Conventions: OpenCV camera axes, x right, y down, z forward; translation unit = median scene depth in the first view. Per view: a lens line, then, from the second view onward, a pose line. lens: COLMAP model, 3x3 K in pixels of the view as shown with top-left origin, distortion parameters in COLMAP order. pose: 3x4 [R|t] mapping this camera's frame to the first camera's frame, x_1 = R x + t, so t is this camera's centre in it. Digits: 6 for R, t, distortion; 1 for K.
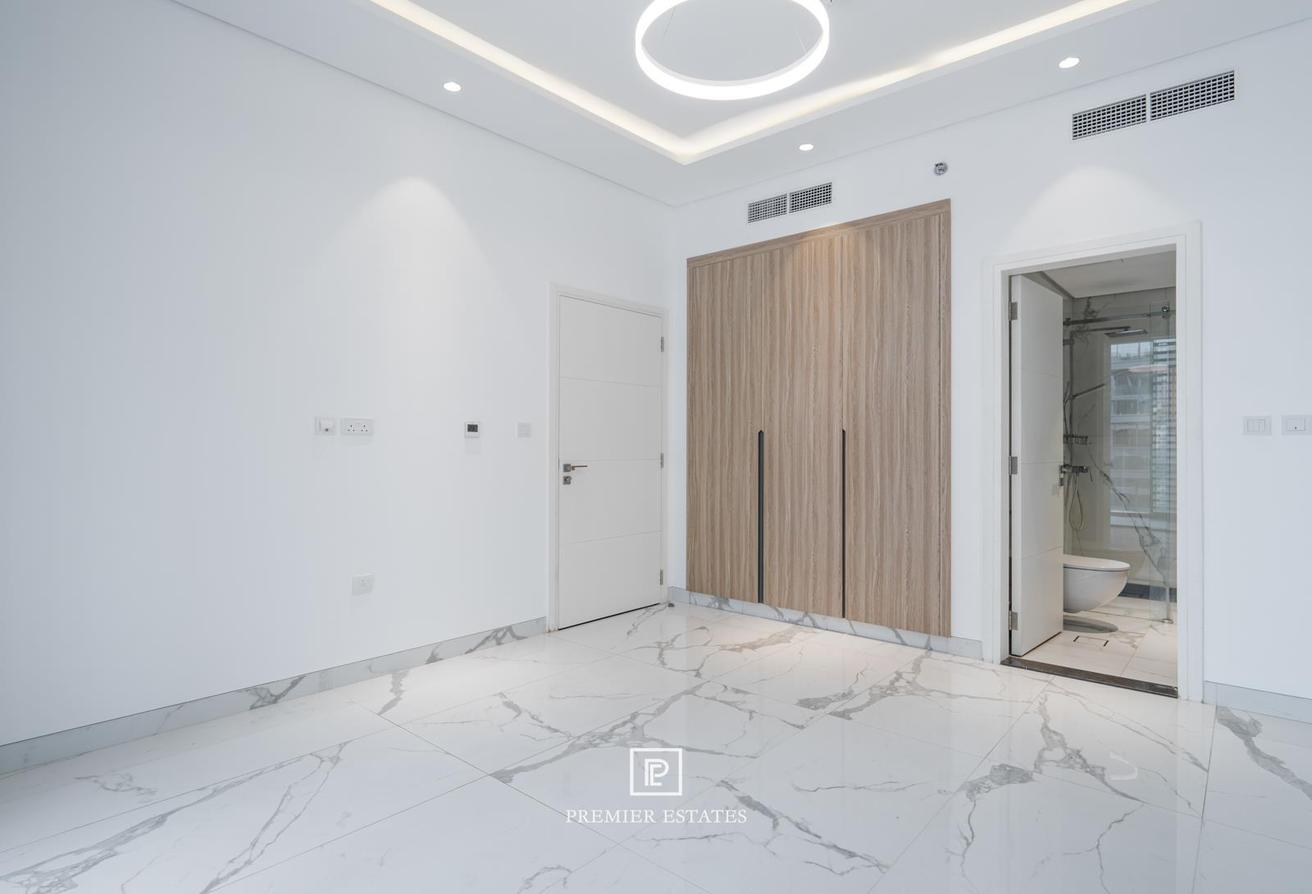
lens RADIAL K [[683.5, 0, 666.2], [0, 683.5, 448.1], [0, 0, 1]] dist [-0.001299, -0.001492]
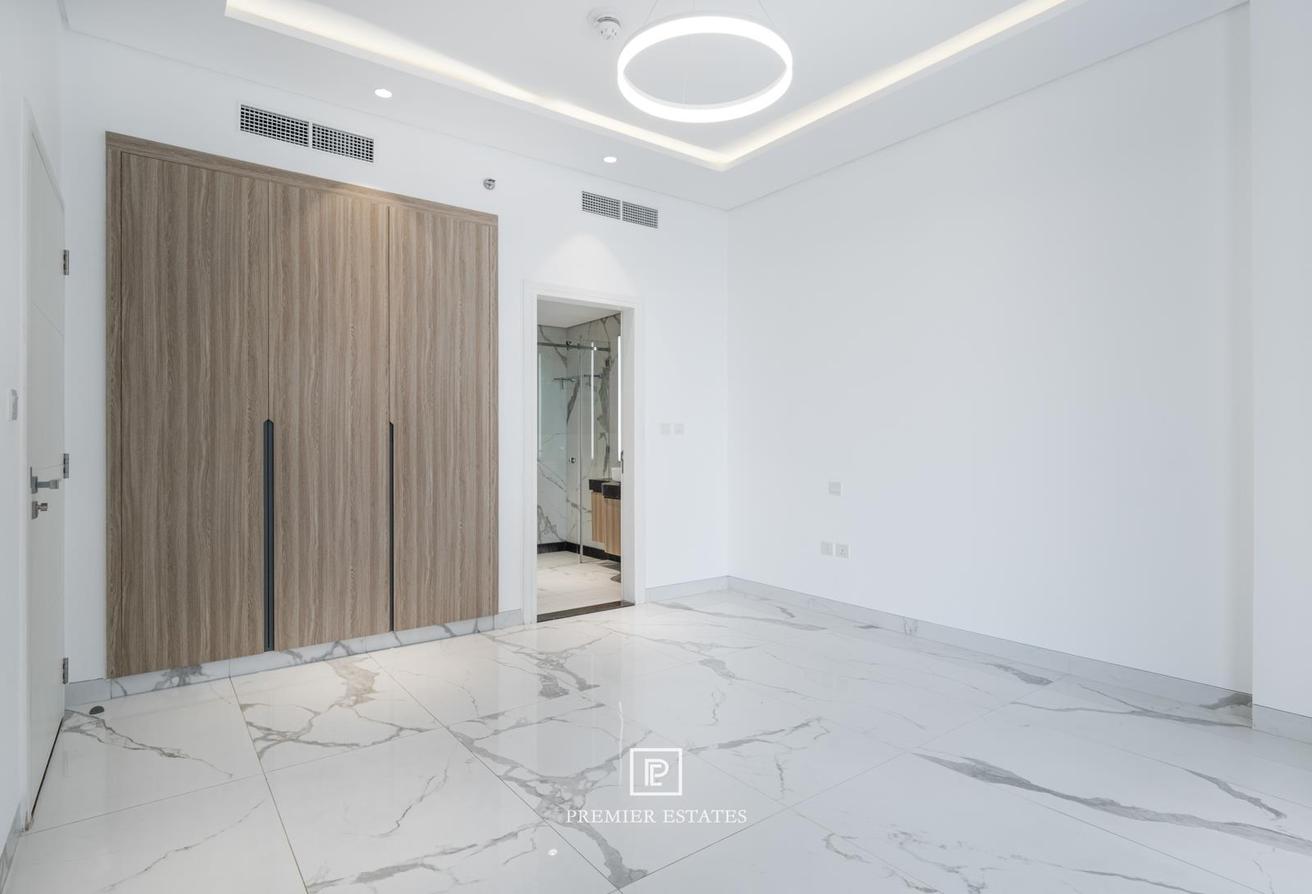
lens RADIAL K [[683.5, 0, 666.2], [0, 683.5, 448.1], [0, 0, 1]] dist [-0.001299, -0.001492]
pose [[0.200378, -0.008248, 0.979684, -0.548993], [0.006635, 0.999953, 0.007062, 0.002941], [-0.979696, 0.005085, 0.200423, 0.463262]]
